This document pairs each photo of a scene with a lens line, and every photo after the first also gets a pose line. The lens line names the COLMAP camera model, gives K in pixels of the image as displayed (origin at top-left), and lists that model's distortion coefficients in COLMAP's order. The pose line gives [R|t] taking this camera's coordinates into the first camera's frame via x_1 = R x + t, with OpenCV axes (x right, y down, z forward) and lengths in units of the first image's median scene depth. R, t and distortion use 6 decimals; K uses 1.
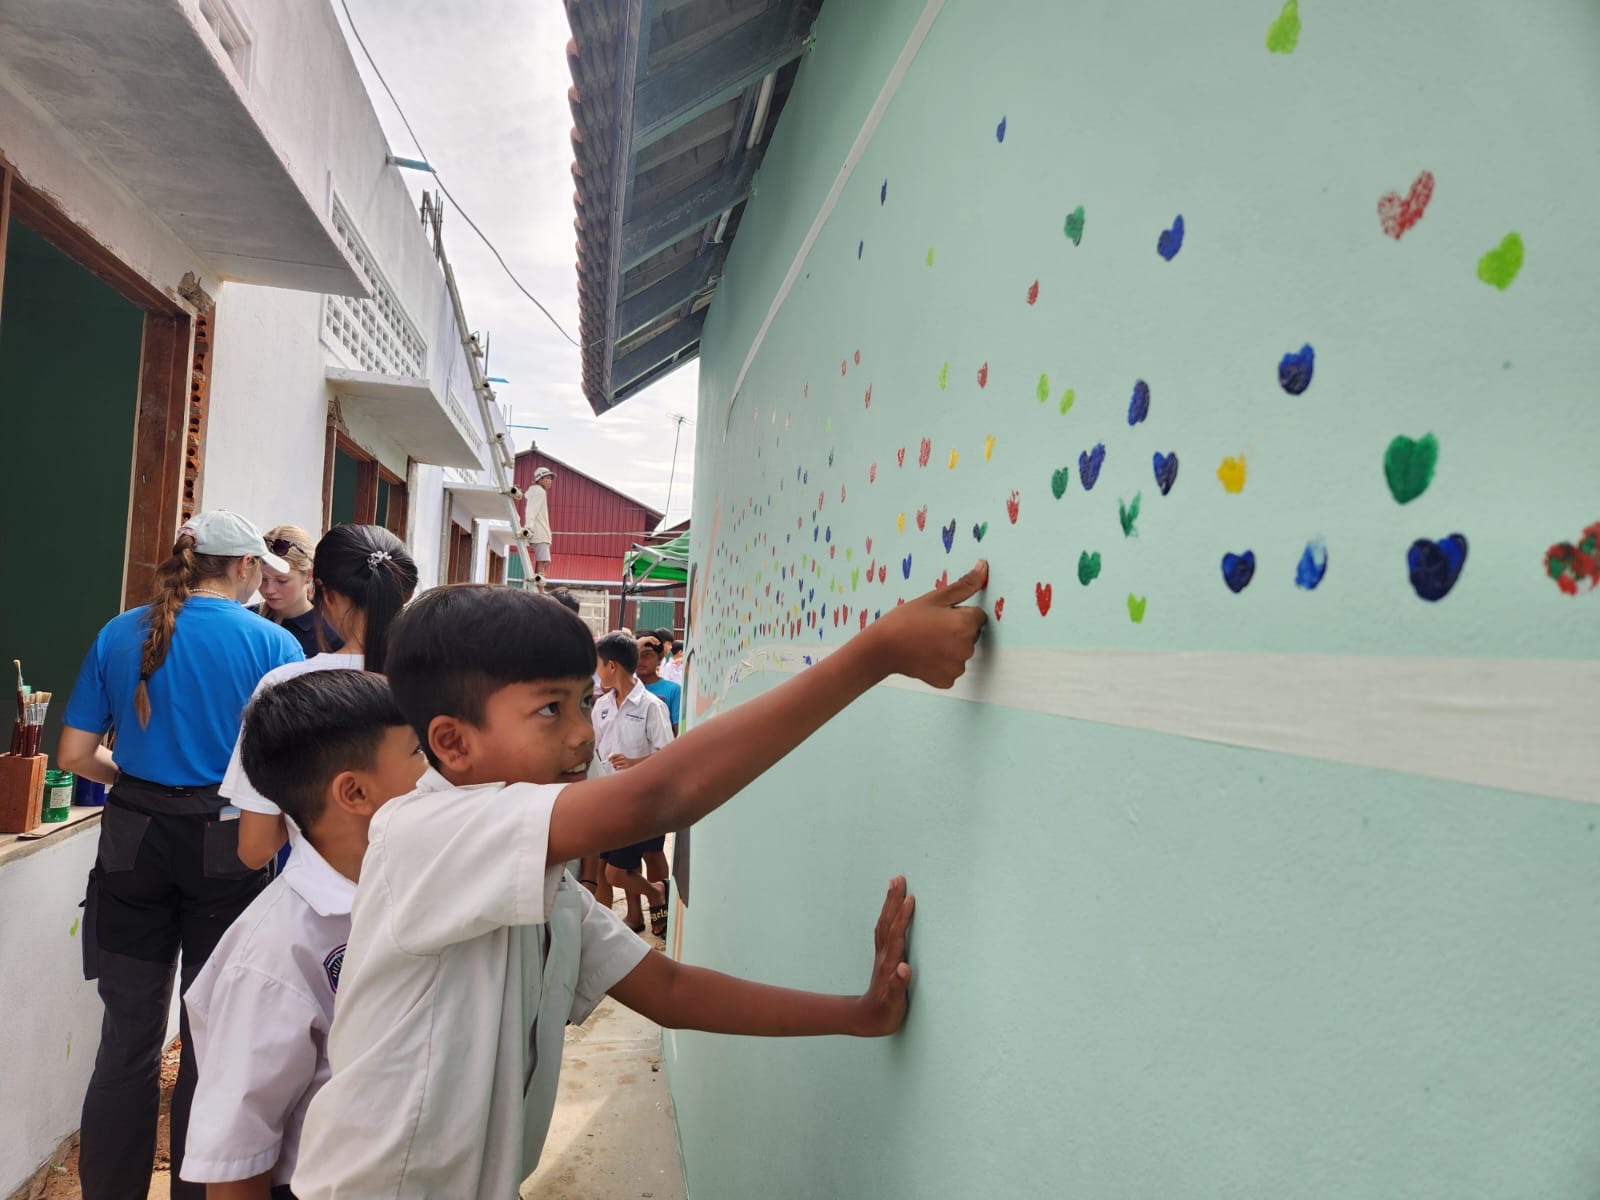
lens RADIAL K [[1093.7, 0, 800.0], [0, 1093.7, 600.0], [0, 0, 1]] dist [0.062173, -0.080485]
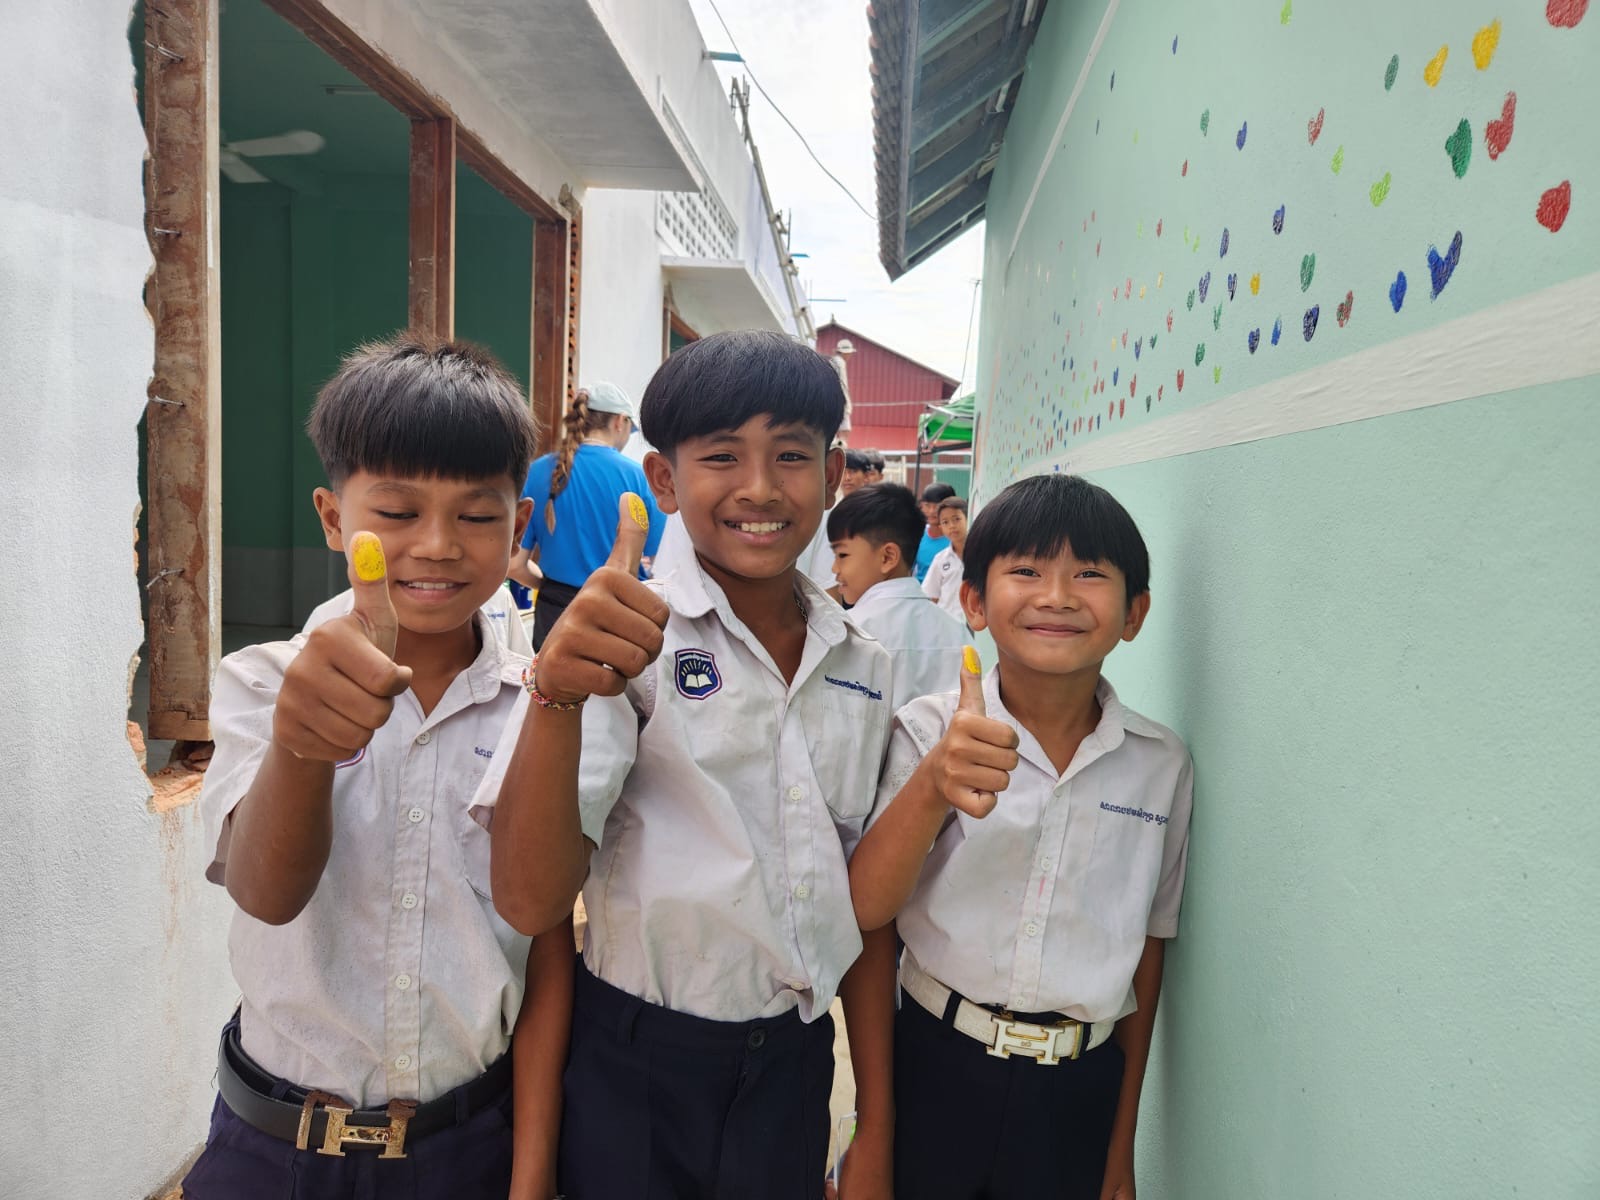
lens RADIAL K [[1093.7, 0, 800.0], [0, 1093.7, 600.0], [0, 0, 1]] dist [0.062173, -0.080485]
pose [[0.963818, 0.011240, -0.266324, 0.031097], [0.019730, 0.993362, 0.113326, 0.029243], [0.265830, -0.114480, 0.957198, -0.156821]]
